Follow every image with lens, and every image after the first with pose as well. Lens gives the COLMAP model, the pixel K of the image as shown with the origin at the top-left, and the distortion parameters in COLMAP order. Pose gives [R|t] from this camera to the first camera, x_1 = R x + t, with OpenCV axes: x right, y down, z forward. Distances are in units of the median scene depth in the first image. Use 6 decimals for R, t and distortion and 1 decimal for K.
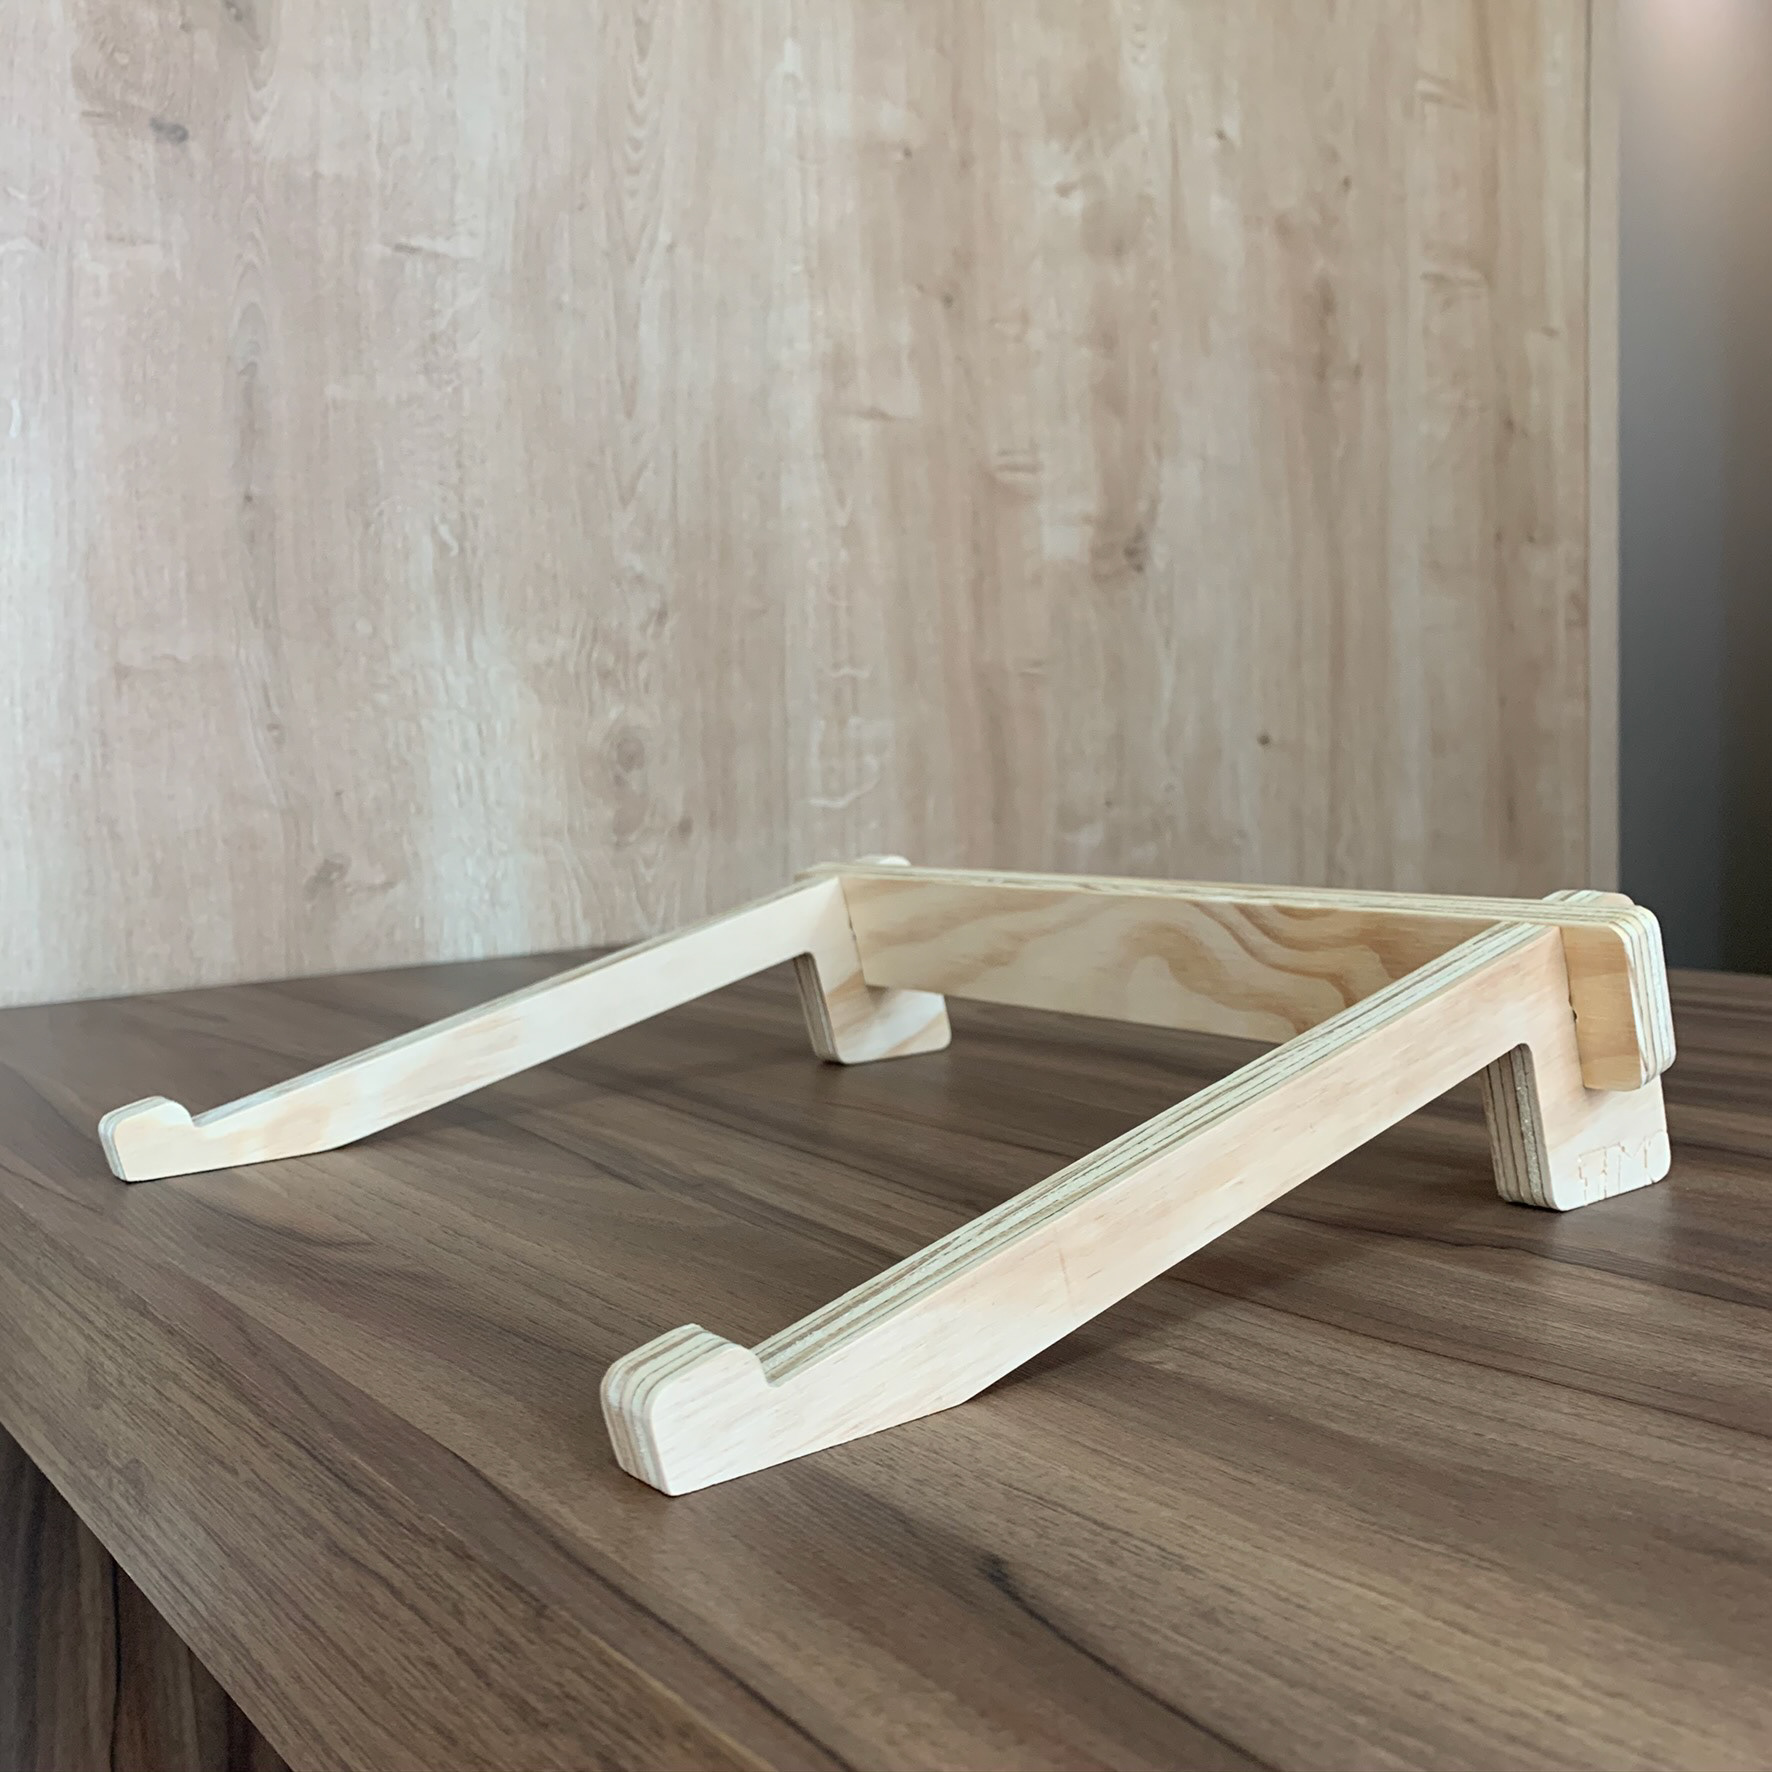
lens RADIAL K [[1831.6, 0, 917.0], [0, 1831.6, 879.3], [0, 0, 1]] dist [0.140618, -0.398119]
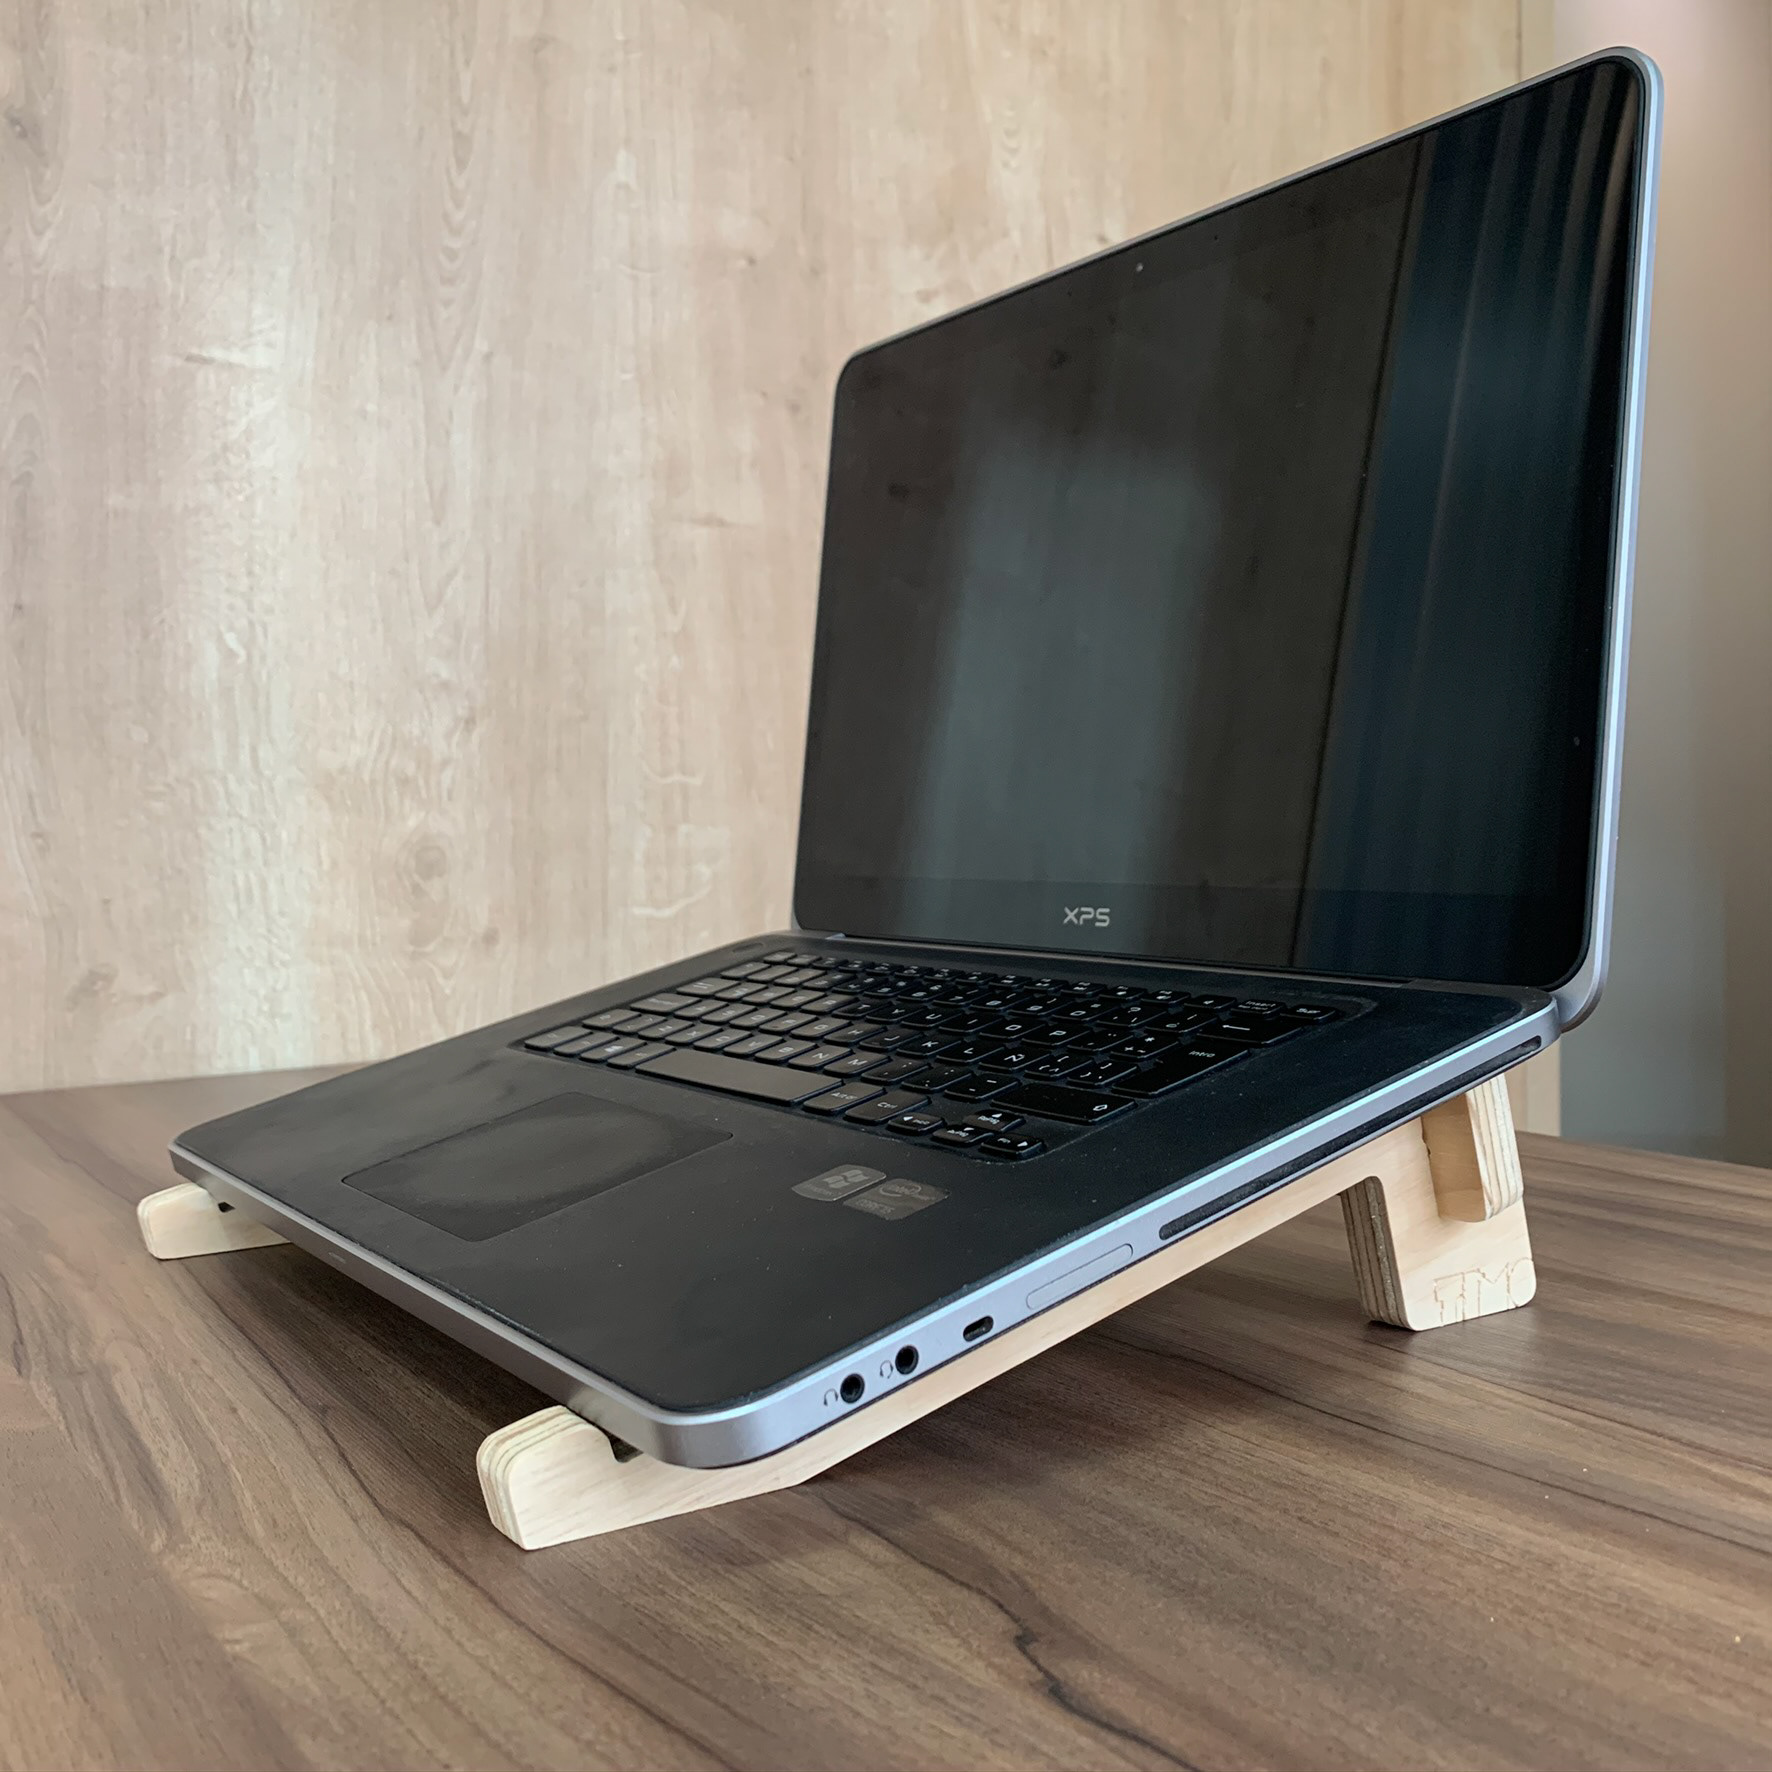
lens RADIAL K [[1828.5, 0, 893.7], [0, 1828.5, 866.1], [0, 0, 1]] dist [0.139675, -0.405931]
pose [[0.997933, 0.015510, -0.062370, 0.150505], [-0.018600, 0.998612, -0.049272, -0.022365], [0.061519, 0.050330, 0.996836, 0.036744]]
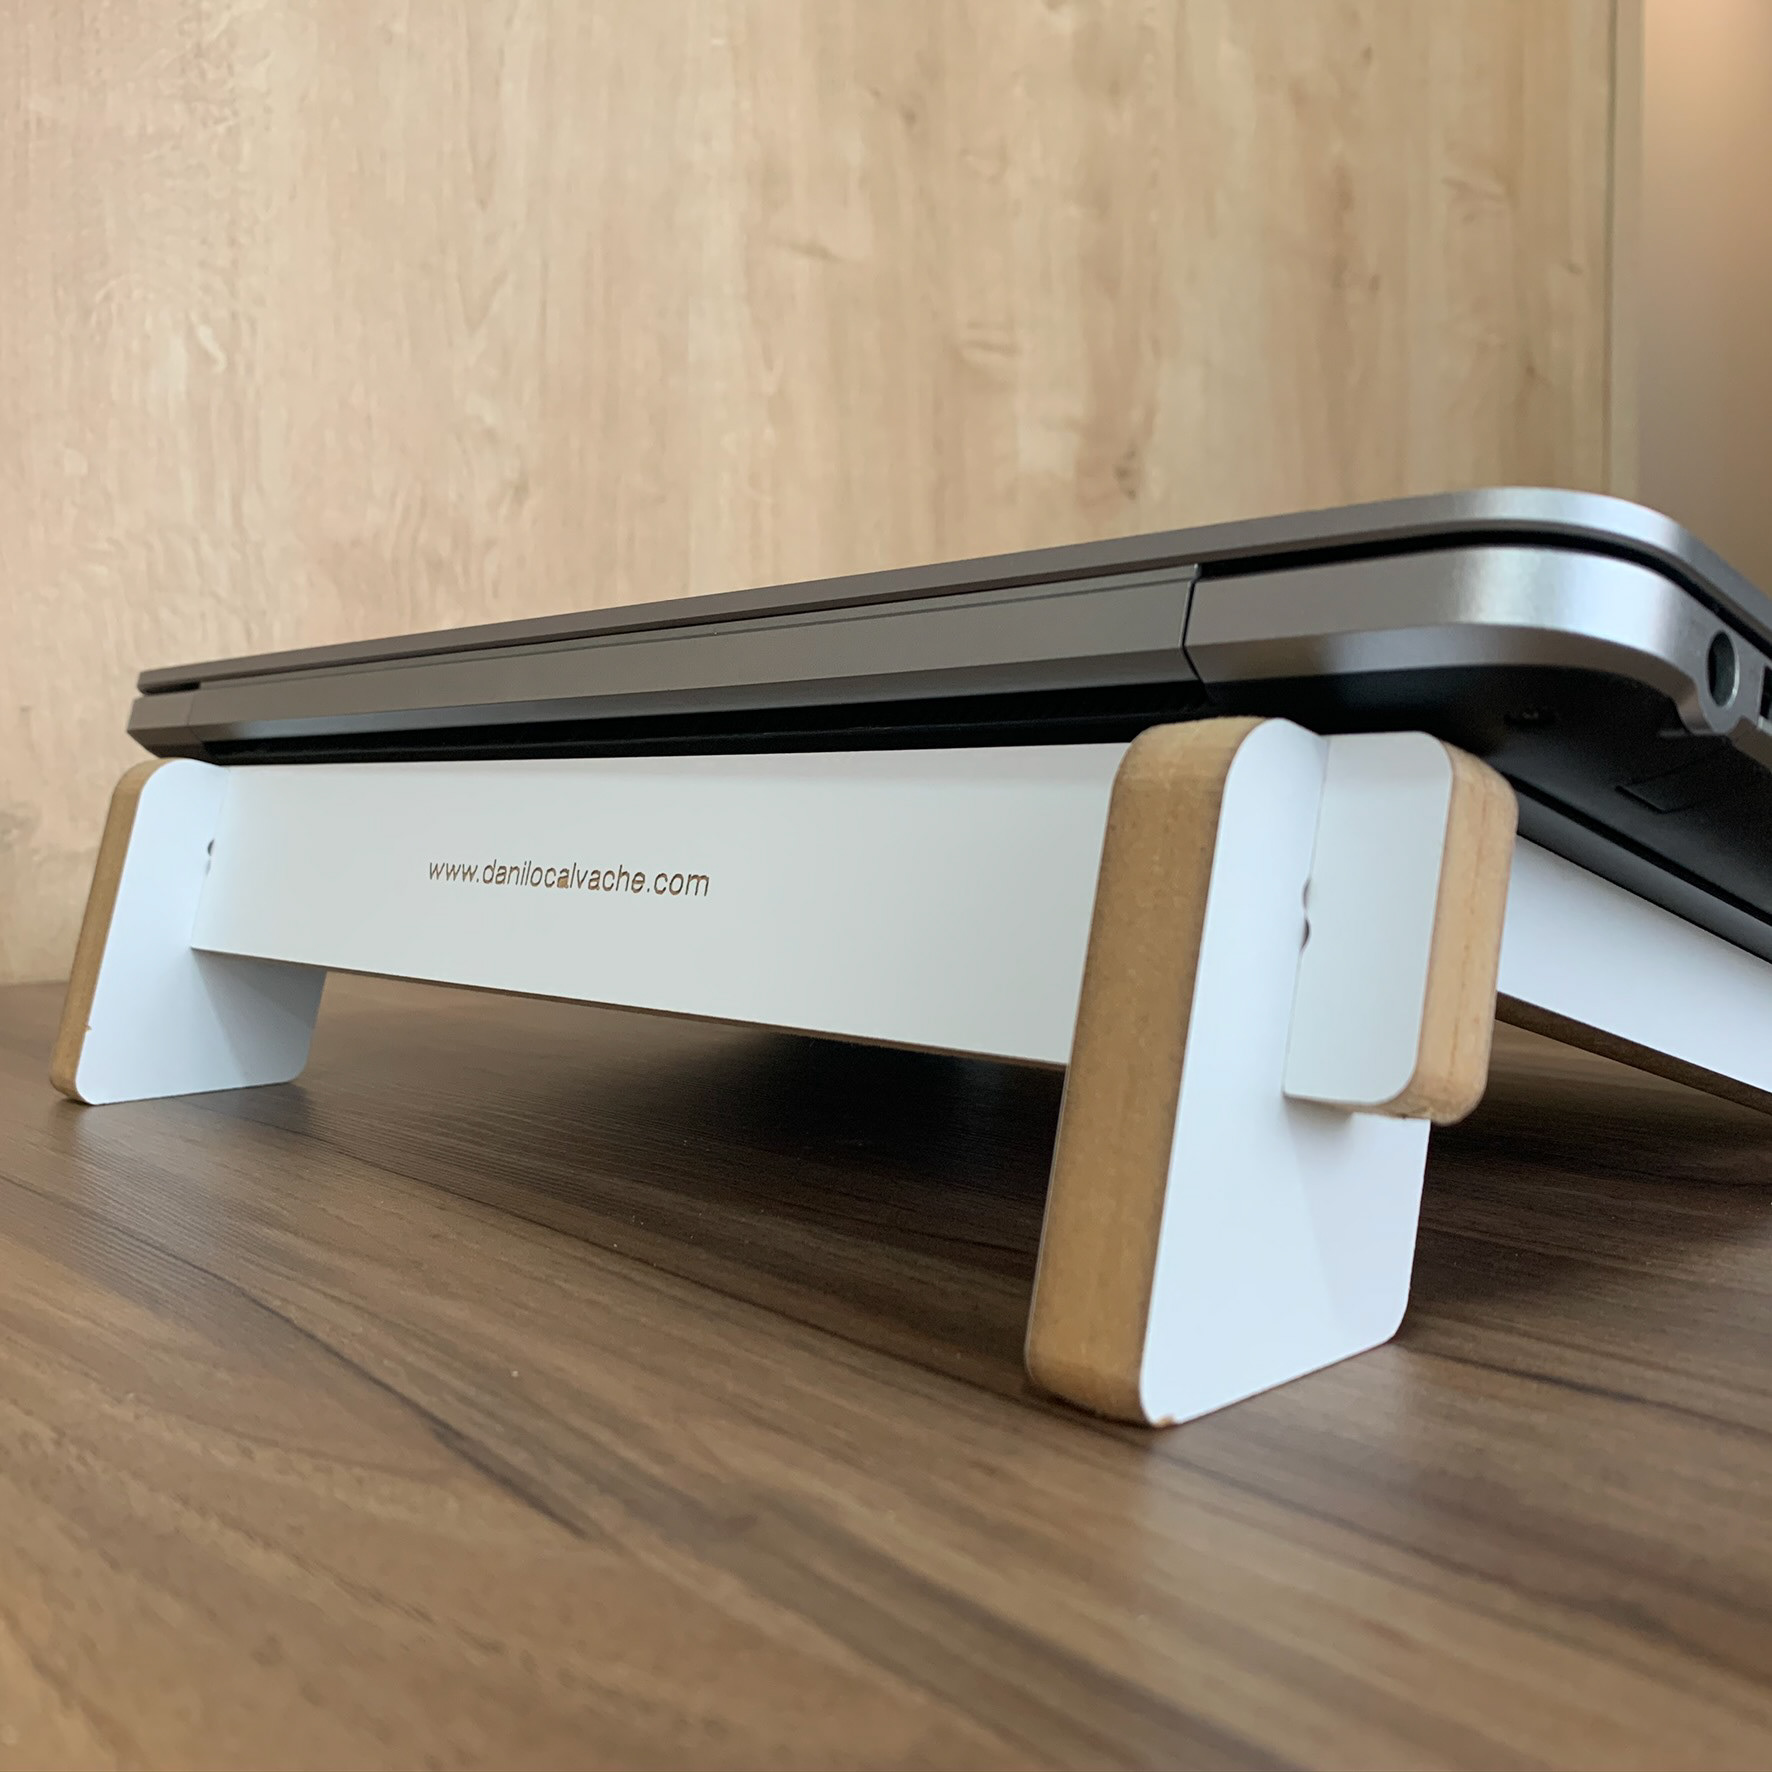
lens RADIAL K [[1851.3, 0, 887.1], [0, 1851.3, 865.1], [0, 0, 1]] dist [-0.000723, 0.003927]
pose [[0.996273, 0.021850, 0.083444, -0.054539], [-0.018641, 0.999063, -0.039051, 0.025474], [-0.084219, 0.037350, 0.995747, 0.287550]]
